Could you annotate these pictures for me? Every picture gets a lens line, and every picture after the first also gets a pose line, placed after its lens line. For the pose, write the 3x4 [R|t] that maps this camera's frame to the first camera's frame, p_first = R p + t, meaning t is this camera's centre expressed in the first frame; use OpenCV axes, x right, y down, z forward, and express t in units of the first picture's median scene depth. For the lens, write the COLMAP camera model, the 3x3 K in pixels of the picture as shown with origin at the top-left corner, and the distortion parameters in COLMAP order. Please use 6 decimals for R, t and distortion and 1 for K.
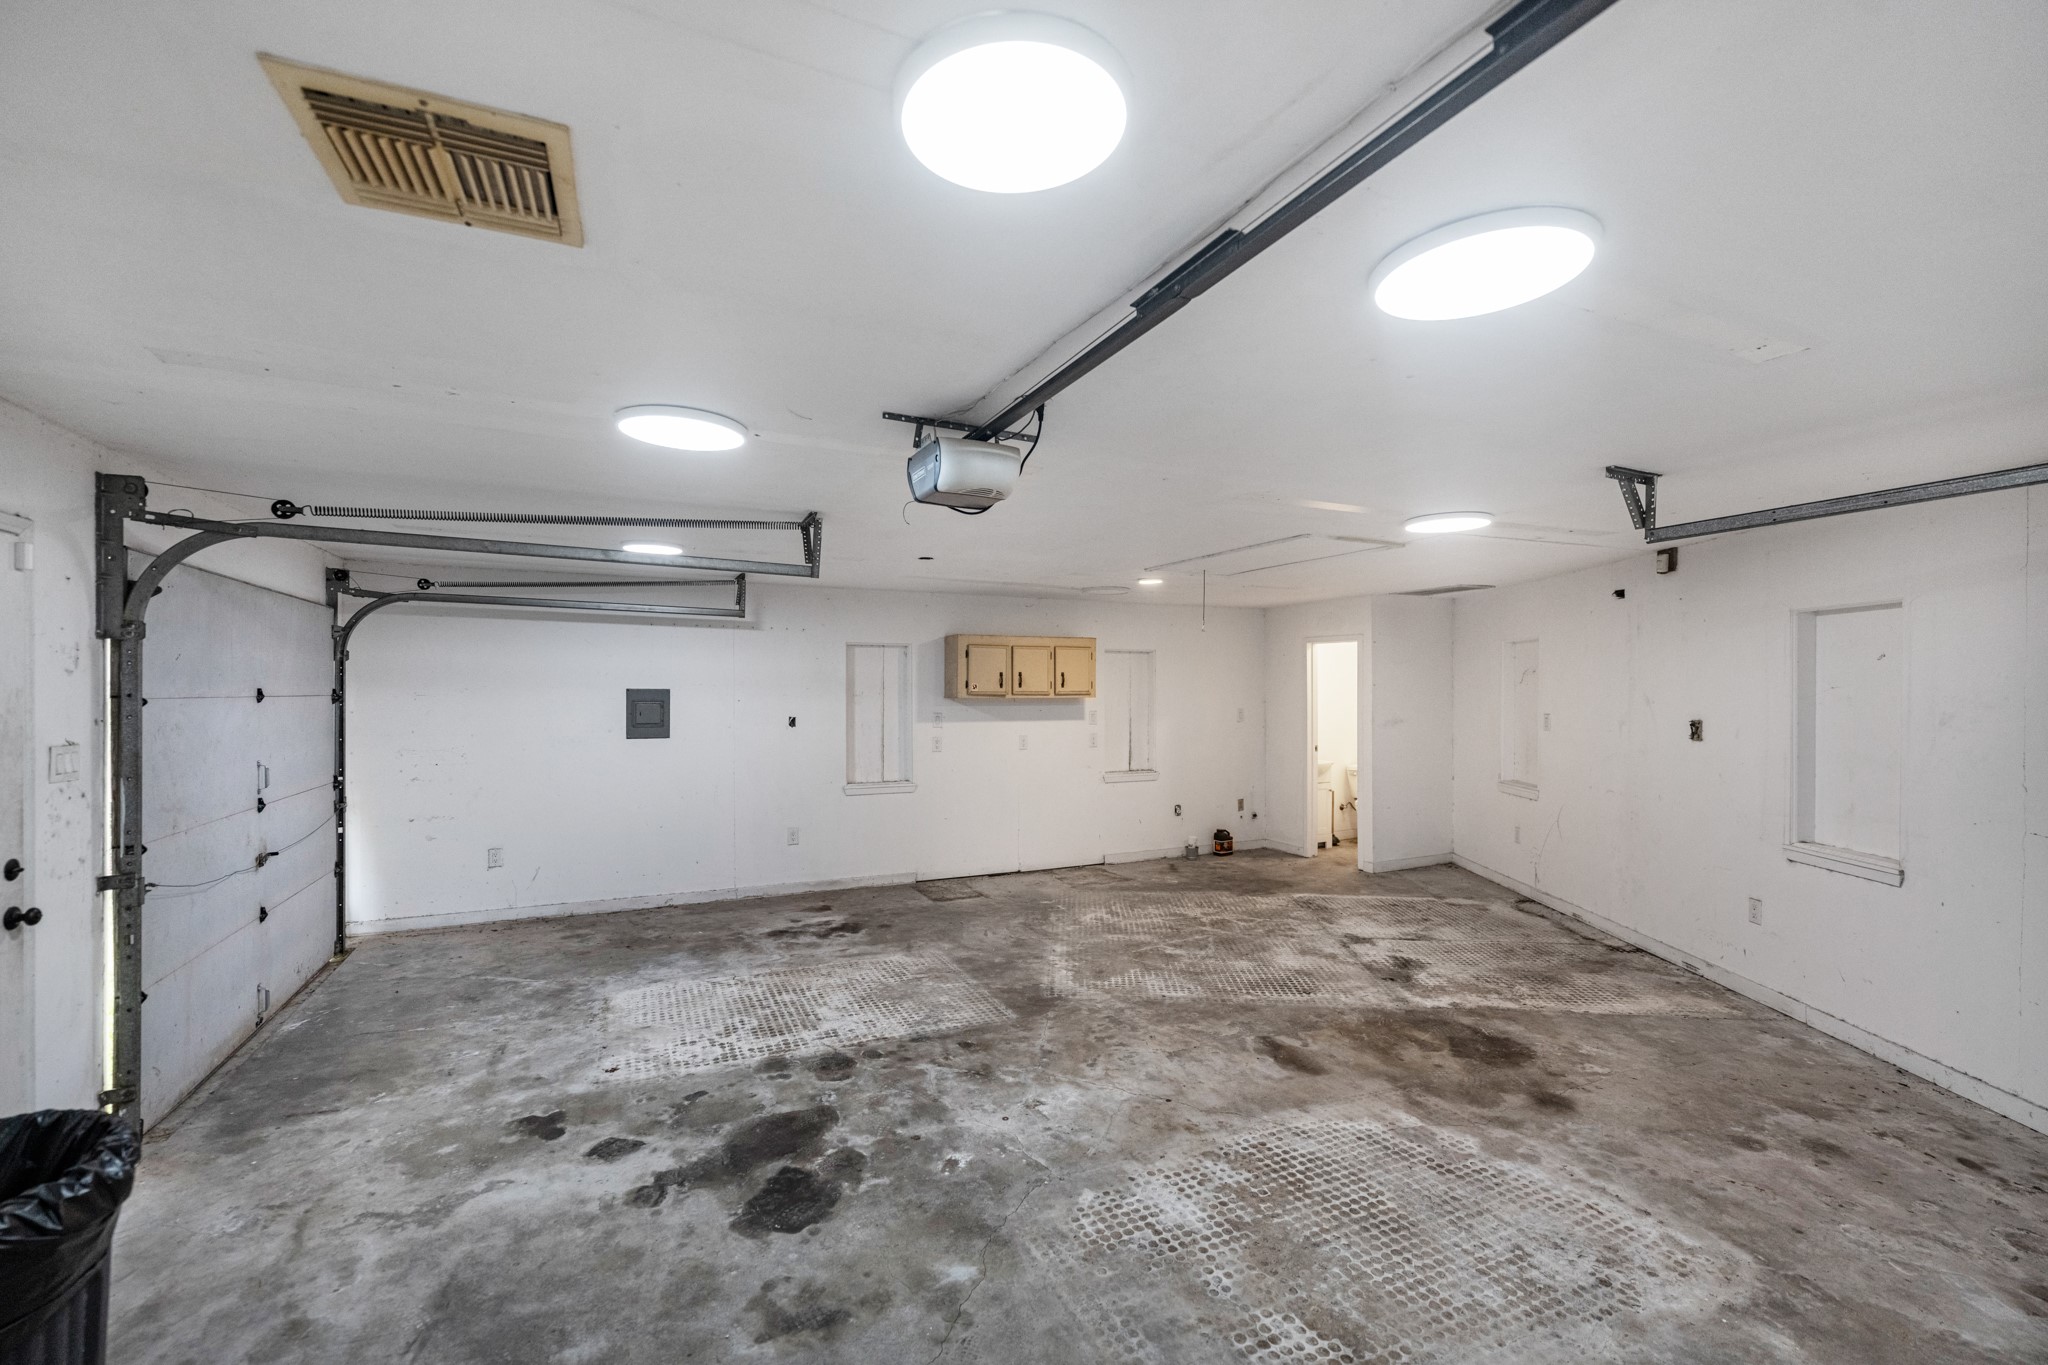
lens RADIAL K [[826.8, 0, 1022.0], [0, 826.8, 682.3], [0, 0, 1]] dist [0.006810, -0.001371]
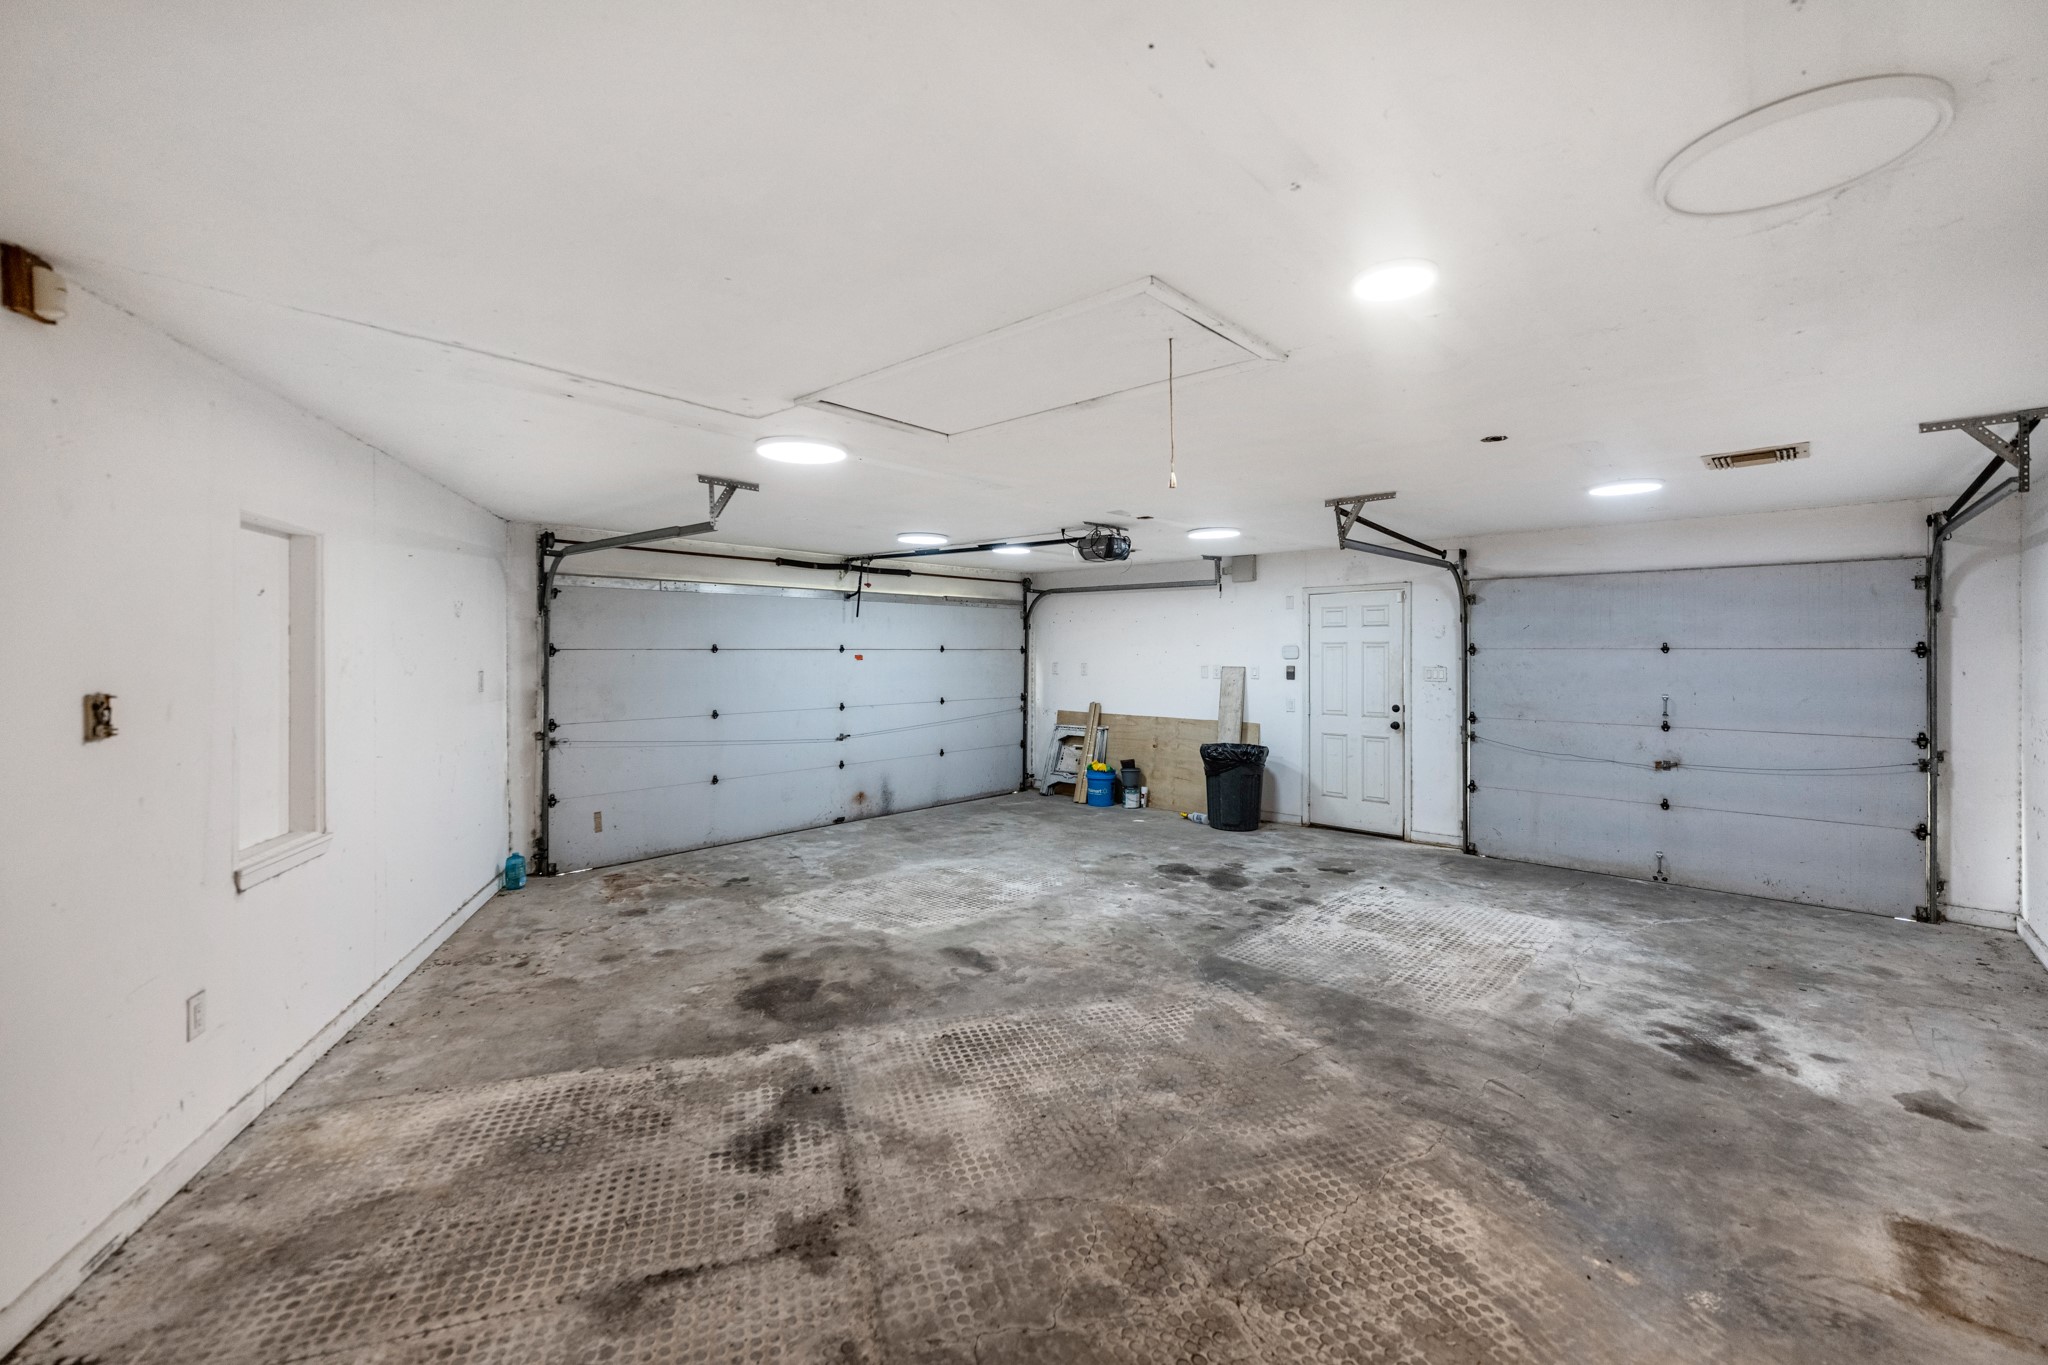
lens RADIAL K [[826.8, 0, 1022.5], [0, 826.8, 667.2], [0, 0, 1]] dist [0.006810, -0.001371]
pose [[-0.927706, 0.004225, -0.373287, 0.571240], [0.000398, 0.999947, 0.010328, 0.030235], [0.373311, 0.009433, -0.927658, 1.757125]]
